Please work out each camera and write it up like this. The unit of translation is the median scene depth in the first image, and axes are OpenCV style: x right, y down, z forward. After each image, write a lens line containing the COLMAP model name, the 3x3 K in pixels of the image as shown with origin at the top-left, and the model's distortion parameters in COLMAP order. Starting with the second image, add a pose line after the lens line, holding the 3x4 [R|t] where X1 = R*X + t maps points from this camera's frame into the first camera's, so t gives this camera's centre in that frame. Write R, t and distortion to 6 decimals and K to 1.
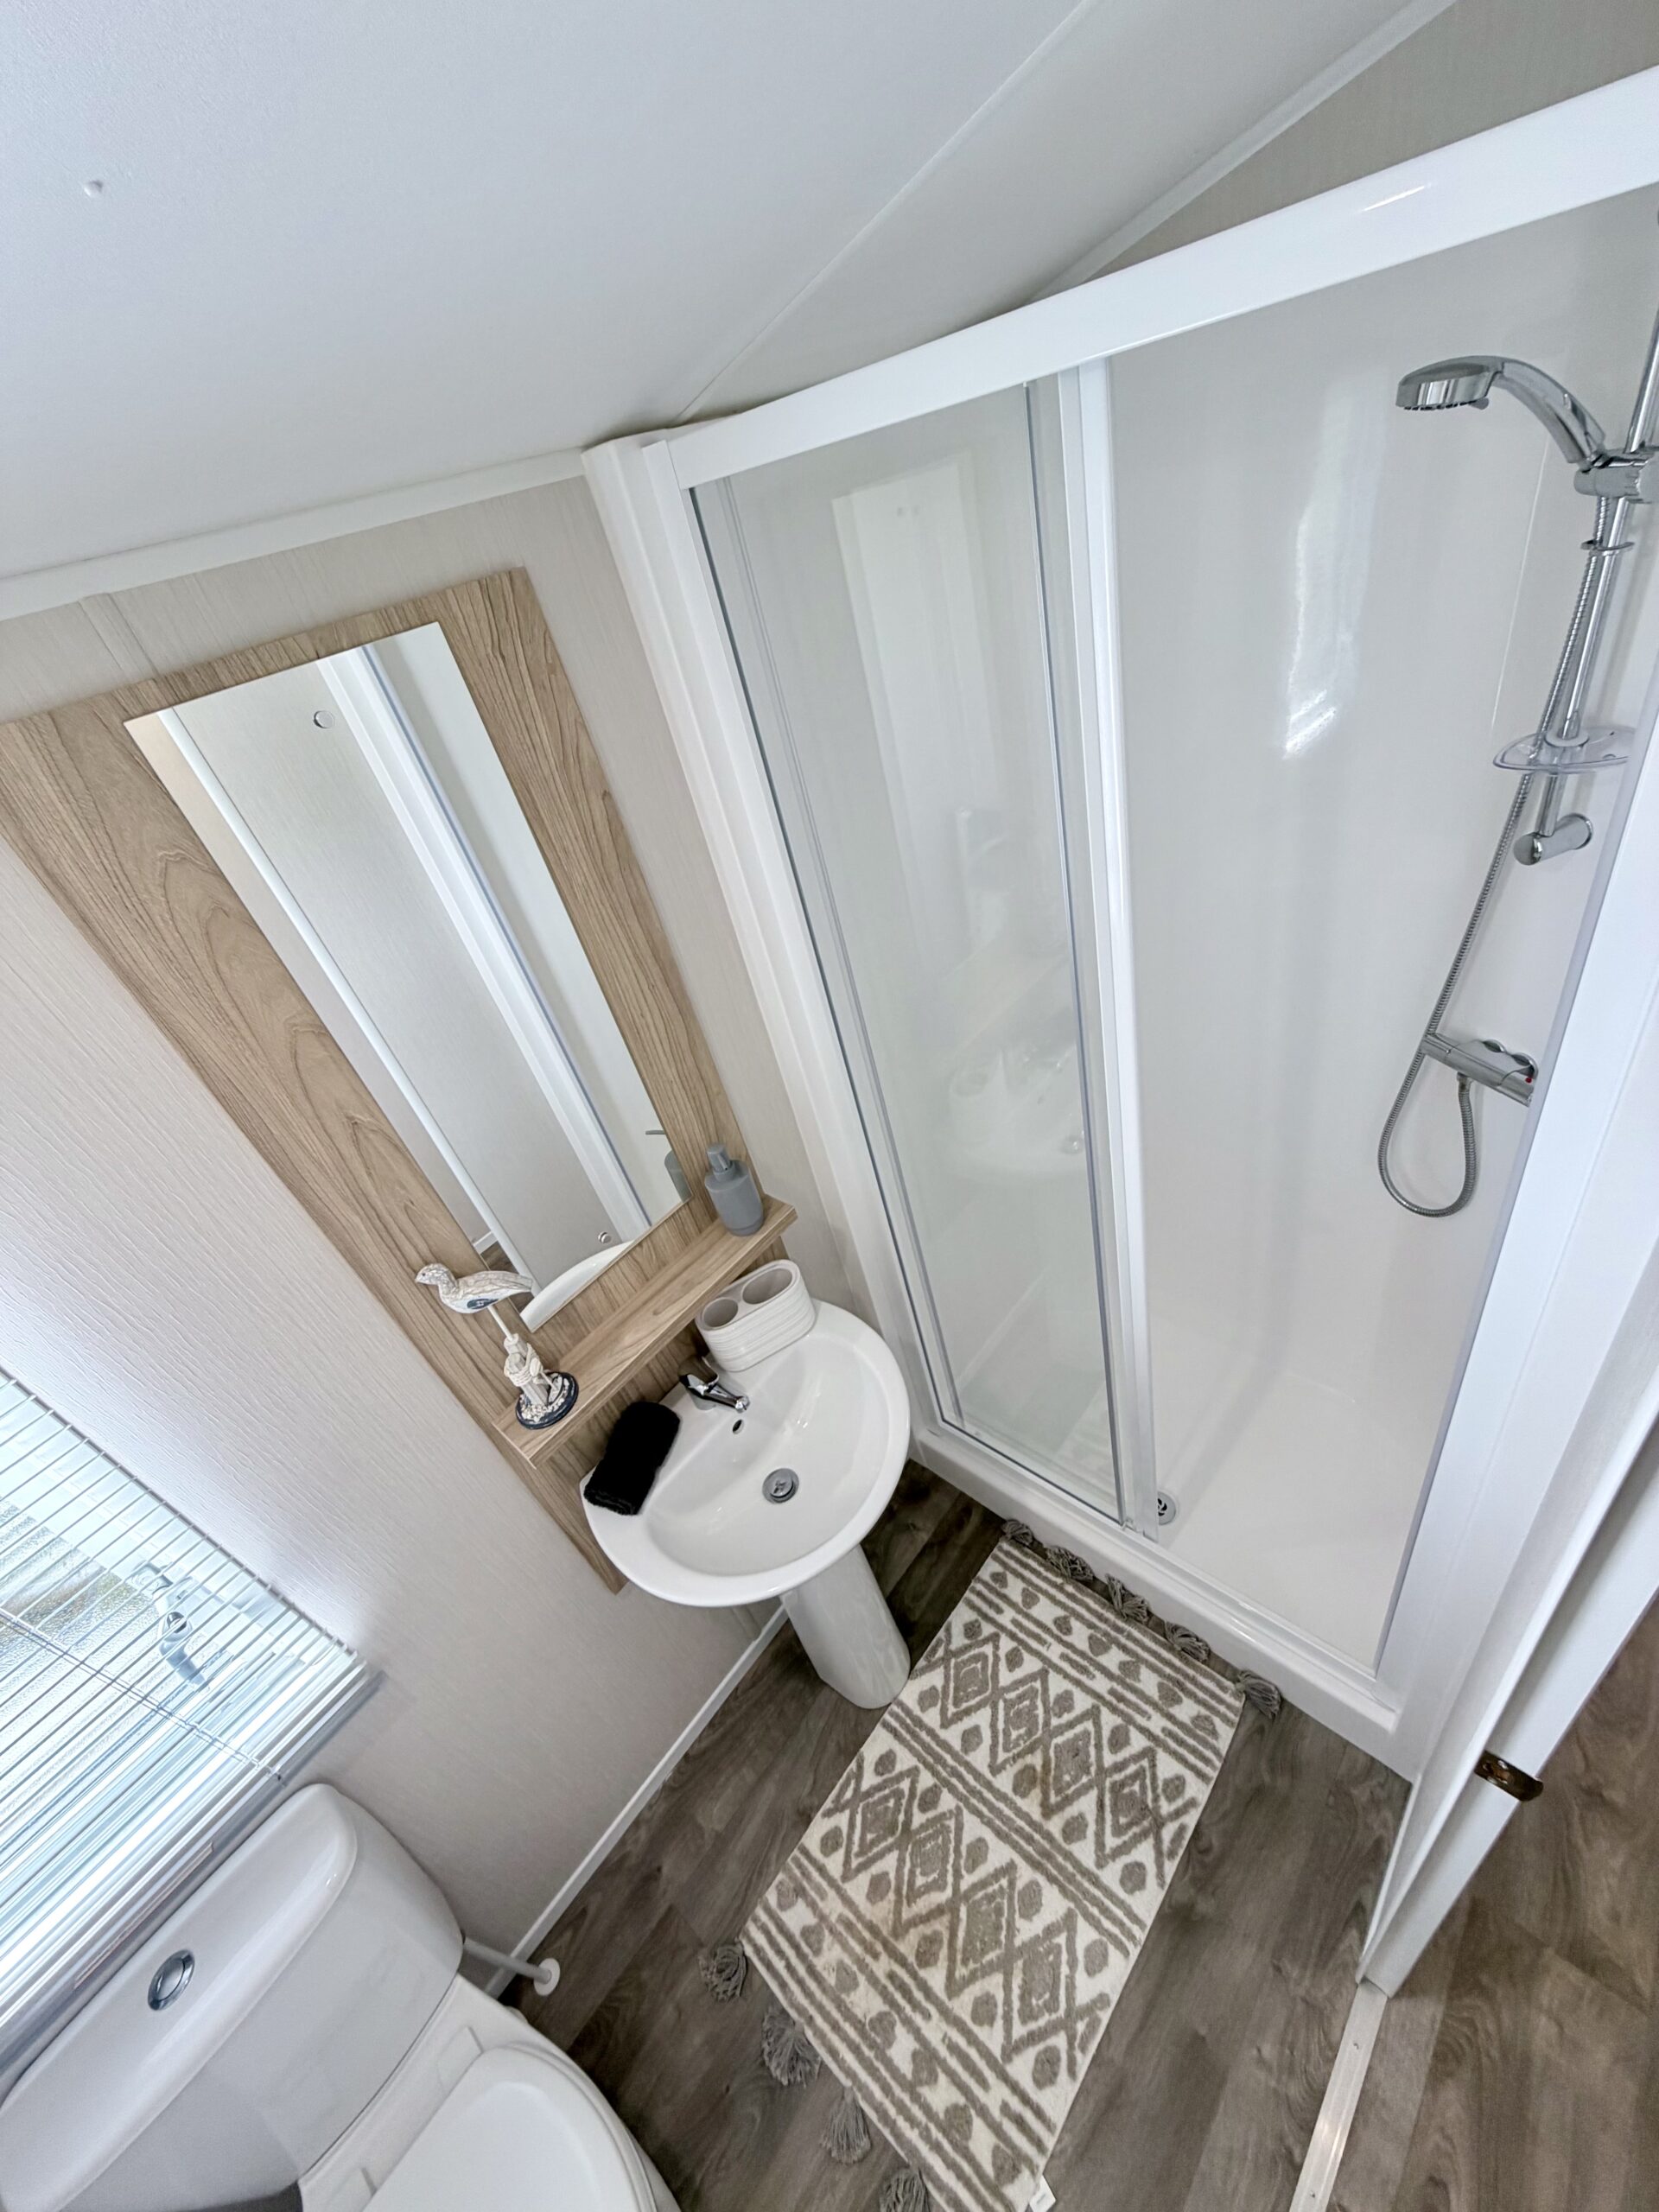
lens RADIAL K [[878.5, 0, 829.0], [0, 878.5, 1104.8], [0, 0, 1]] dist [0.001045, -0.000536]
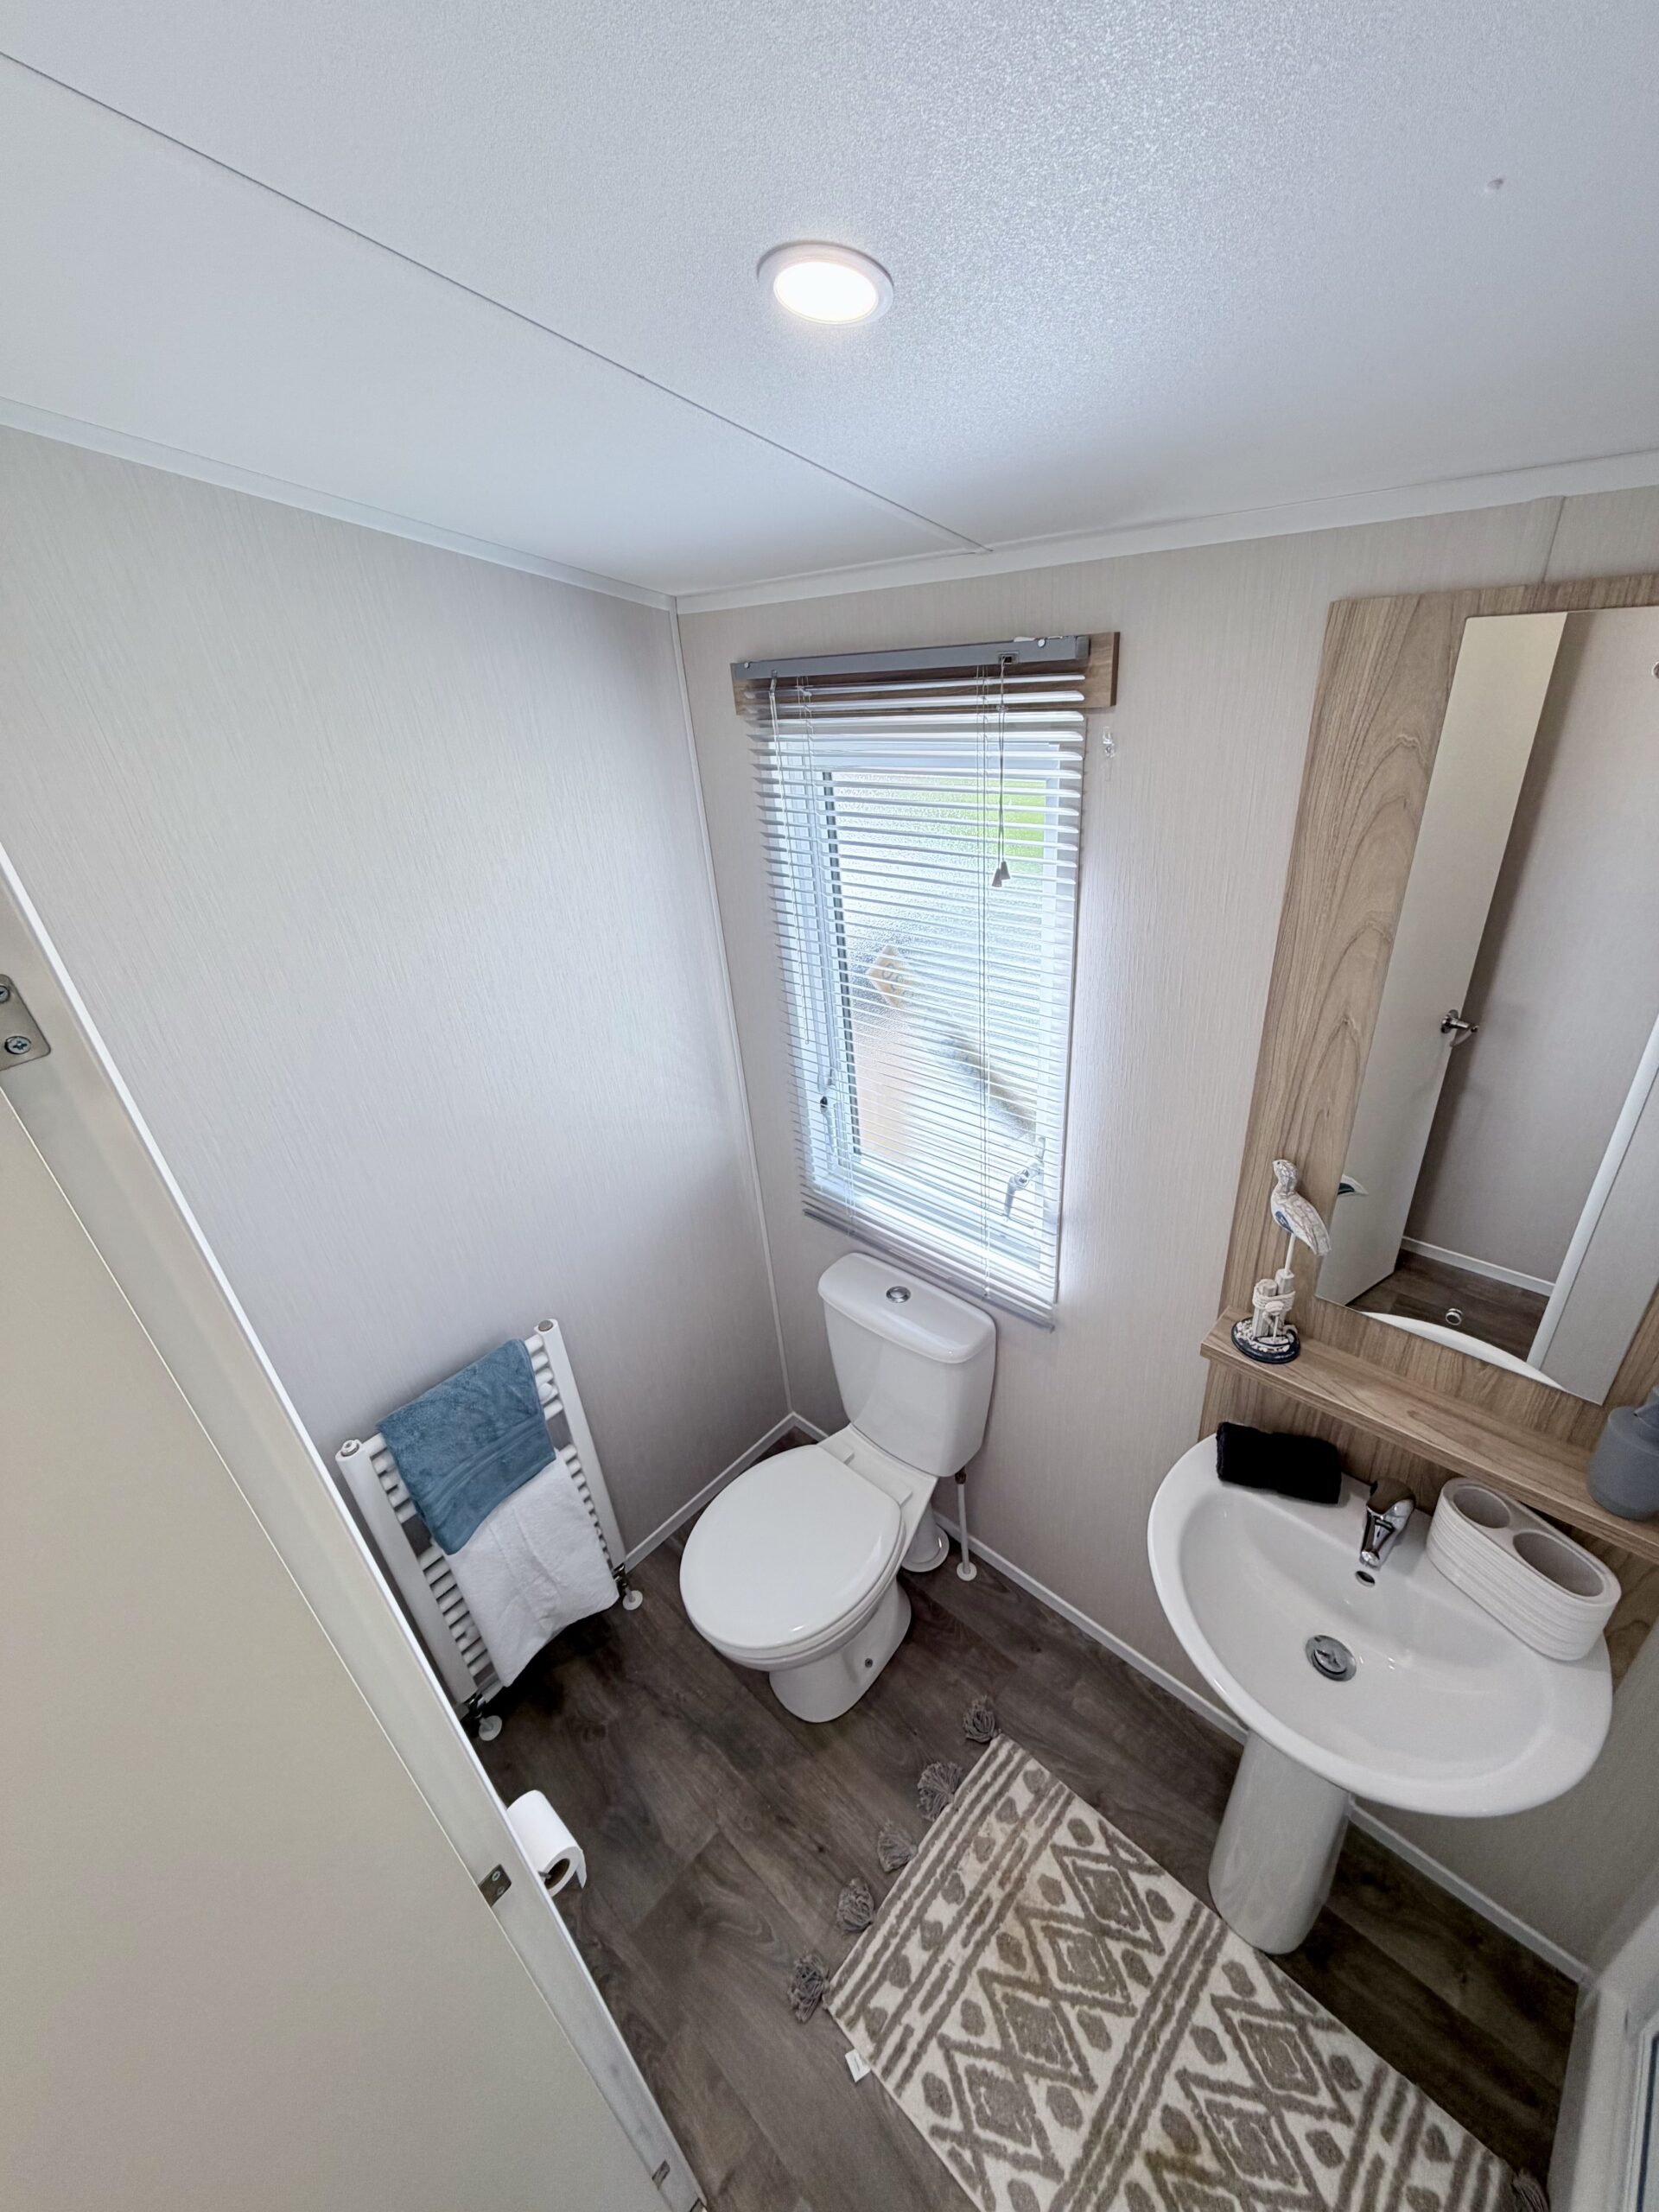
lens RADIAL K [[878.5, 0, 839.4], [0, 878.5, 1105.1], [0, 0, 1]] dist [0.001045, -0.000536]
pose [[-0.009998, 0.668223, -0.743894, 0.218796], [-0.520413, 0.631765, 0.574495, -0.139193], [0.853856, 0.392876, 0.341435, 0.098588]]
